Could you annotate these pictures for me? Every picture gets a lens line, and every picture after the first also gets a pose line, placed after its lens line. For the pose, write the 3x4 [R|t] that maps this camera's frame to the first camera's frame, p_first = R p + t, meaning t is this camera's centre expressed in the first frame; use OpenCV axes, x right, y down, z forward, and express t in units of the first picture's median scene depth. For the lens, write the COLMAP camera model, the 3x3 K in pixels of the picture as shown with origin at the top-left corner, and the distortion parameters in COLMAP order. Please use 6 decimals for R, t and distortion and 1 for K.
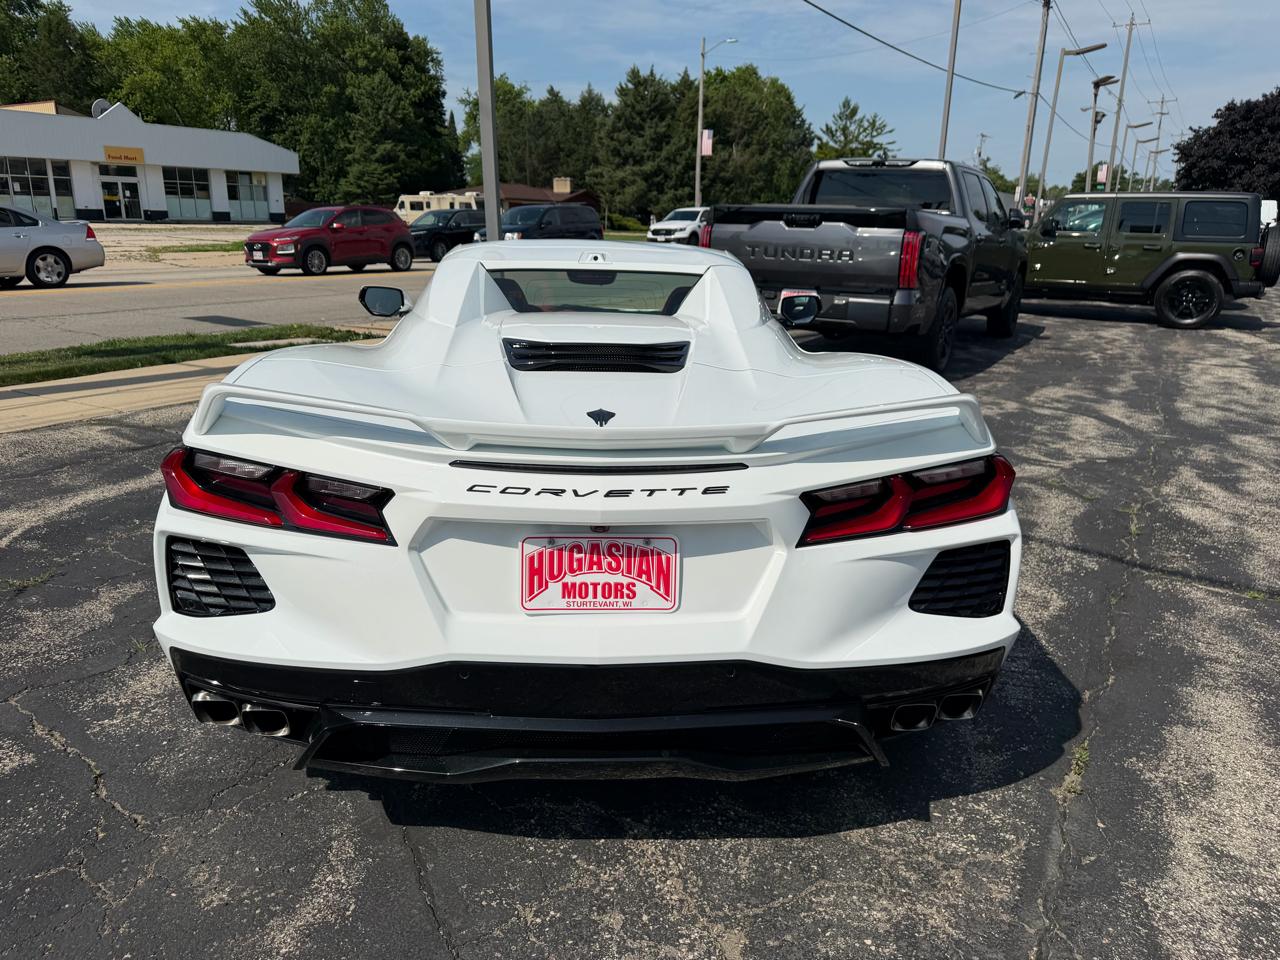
lens RADIAL K [[936.4, 0, 640.0], [0, 936.4, 480.0], [0, 0, 1]] dist [0.001220, -0.033785]
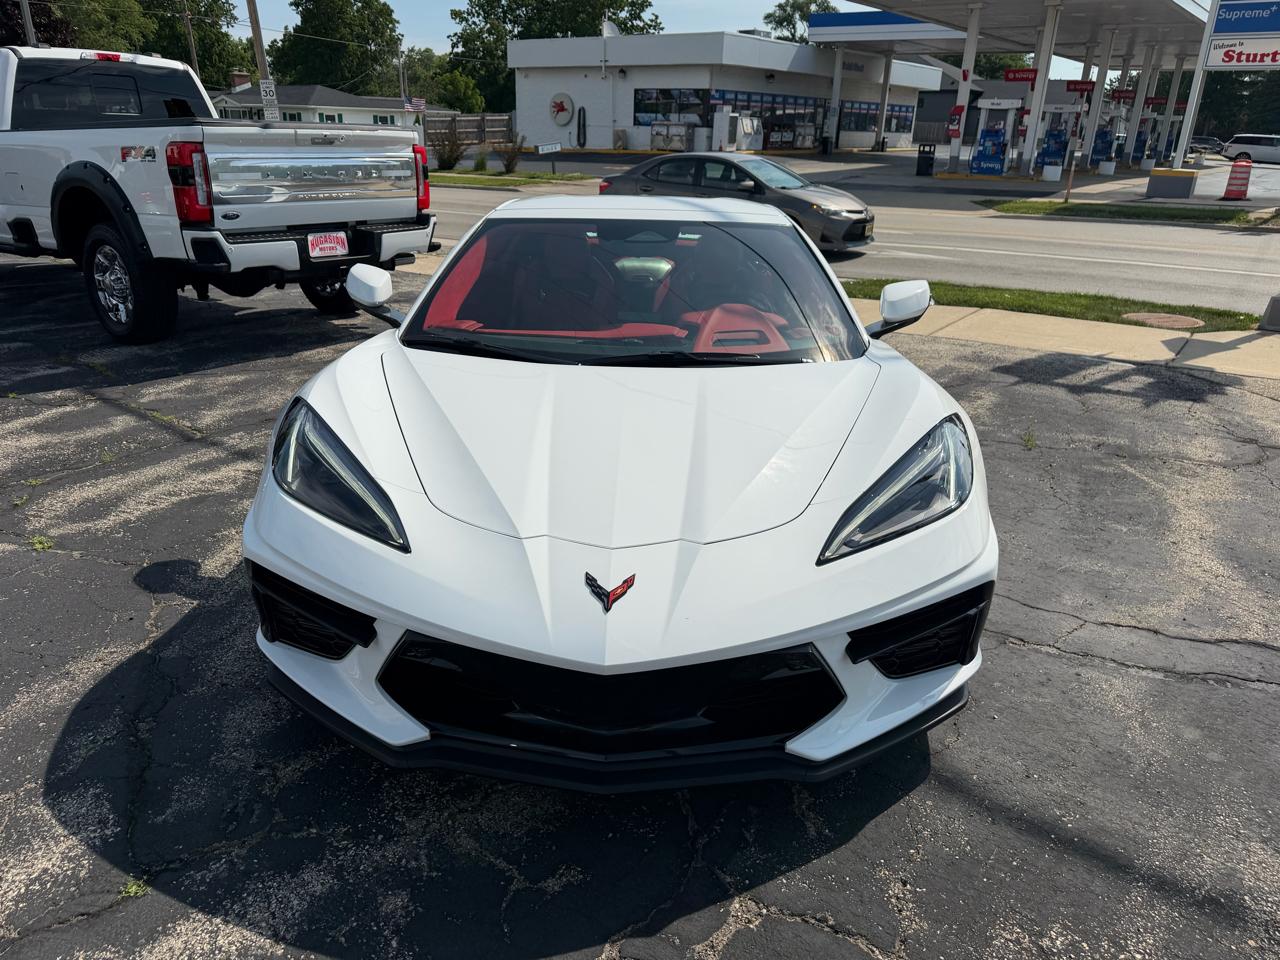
lens RADIAL K [[909.0, 0, 633.4], [0, 909.0, 478.6], [0, 0, 1]] dist [0.024212, -0.030220]
pose [[-0.996559, -0.059747, 0.057457, -0.013138], [-0.013927, 0.803991, 0.594478, -0.066794], [-0.081713, 0.591632, -0.802056, 0.221858]]
